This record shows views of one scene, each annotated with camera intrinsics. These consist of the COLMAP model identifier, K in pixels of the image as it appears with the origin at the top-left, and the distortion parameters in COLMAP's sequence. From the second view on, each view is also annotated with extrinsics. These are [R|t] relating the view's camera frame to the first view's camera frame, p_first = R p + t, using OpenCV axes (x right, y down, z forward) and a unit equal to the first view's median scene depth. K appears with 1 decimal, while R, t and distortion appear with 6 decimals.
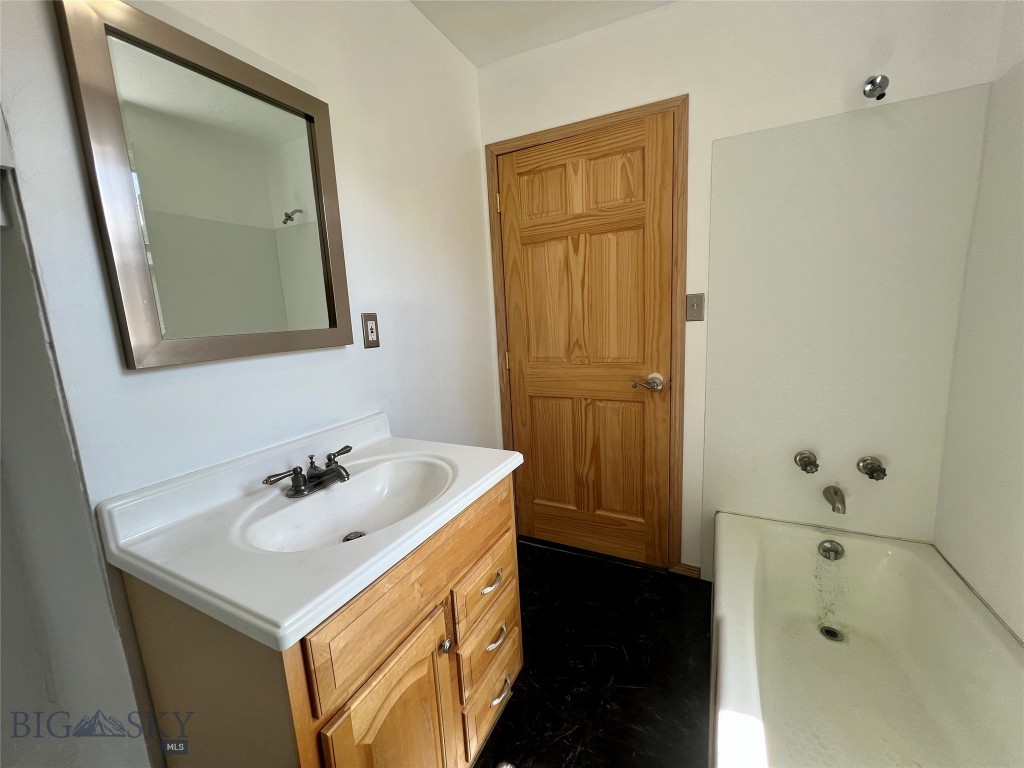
lens RADIAL K [[406.9, 0, 511.3], [0, 406.9, 383.1], [0, 0, 1]] dist [-0.001748, -0.000054]
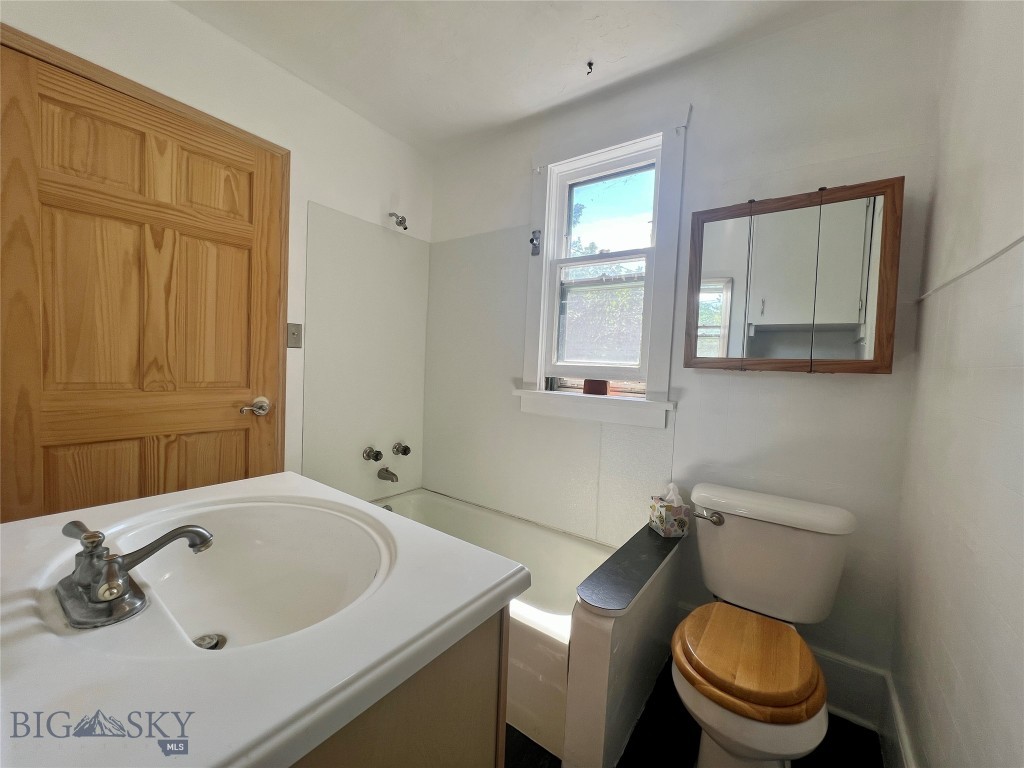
lens RADIAL K [[406.9, 0, 513.1], [0, 406.9, 379.7], [0, 0, 1]] dist [-0.001748, -0.000054]
pose [[0.163962, 0.017070, 0.986319, -0.510331], [0.110228, 0.993272, -0.035514, 0.035812], [-0.980289, 0.114543, 0.160977, 0.235932]]
